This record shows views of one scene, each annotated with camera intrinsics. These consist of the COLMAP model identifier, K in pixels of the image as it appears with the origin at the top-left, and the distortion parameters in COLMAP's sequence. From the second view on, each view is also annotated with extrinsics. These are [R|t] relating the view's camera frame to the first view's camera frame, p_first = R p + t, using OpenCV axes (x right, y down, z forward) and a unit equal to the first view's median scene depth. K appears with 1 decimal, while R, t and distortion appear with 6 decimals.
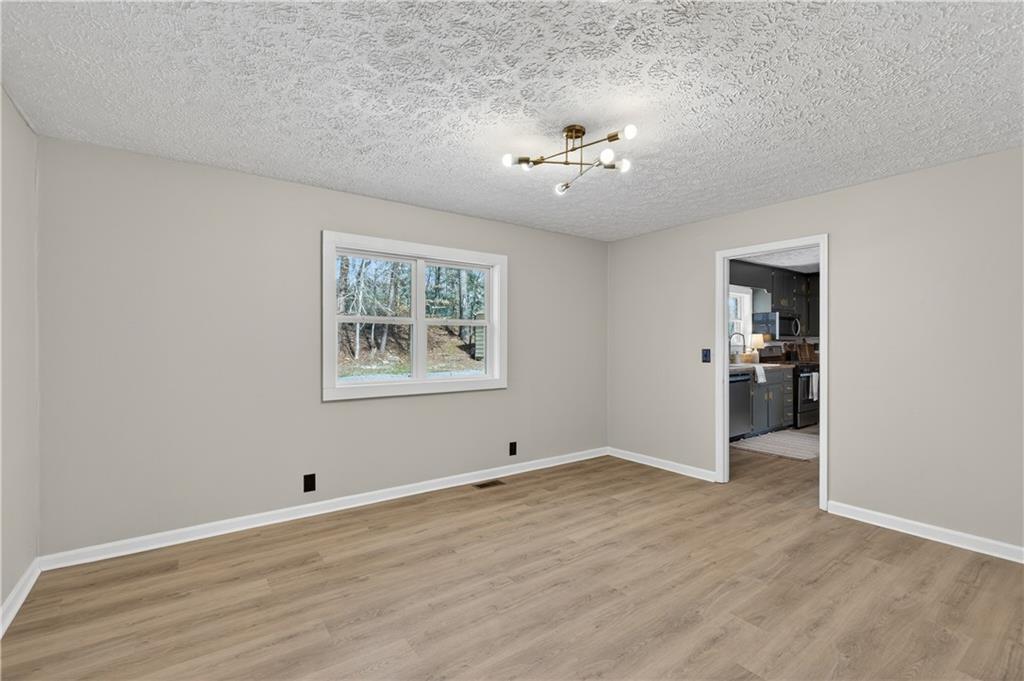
lens RADIAL K [[455.5, 0, 510.4], [0, 455.5, 343.0], [0, 0, 1]] dist [0.002882, -0.000185]
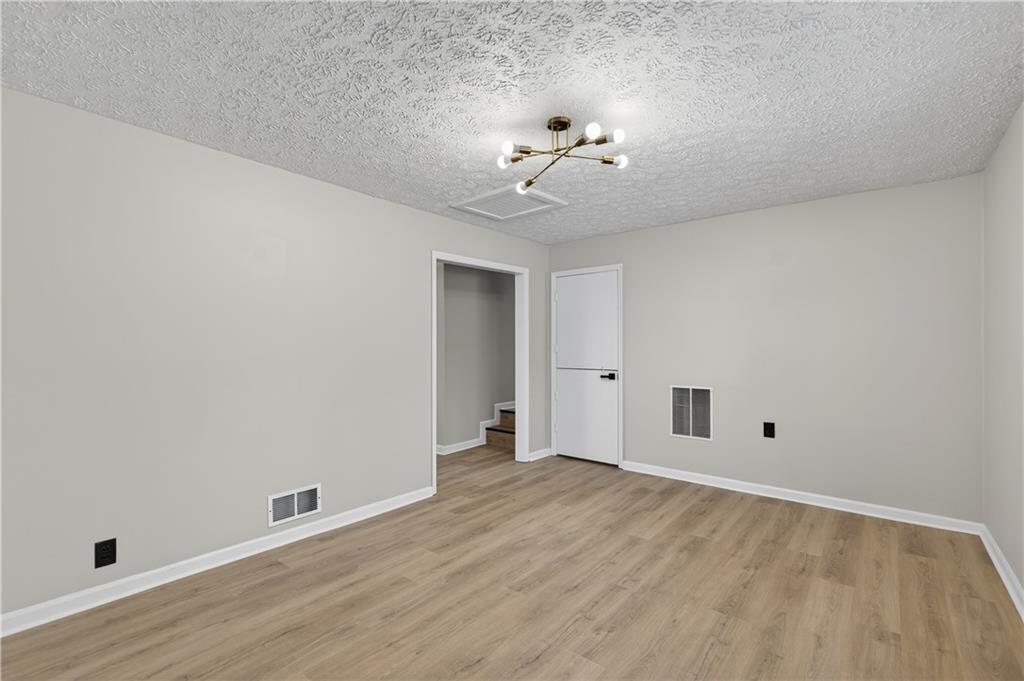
lens RADIAL K [[455.5, 0, 512.6], [0, 455.5, 343.5], [0, 0, 1]] dist [0.002882, -0.000185]
pose [[-0.967330, -0.002203, -0.253511, 0.489456], [-0.000095, 0.999965, -0.008328, 0.003724], [0.253520, -0.008032, -0.967297, 1.944139]]
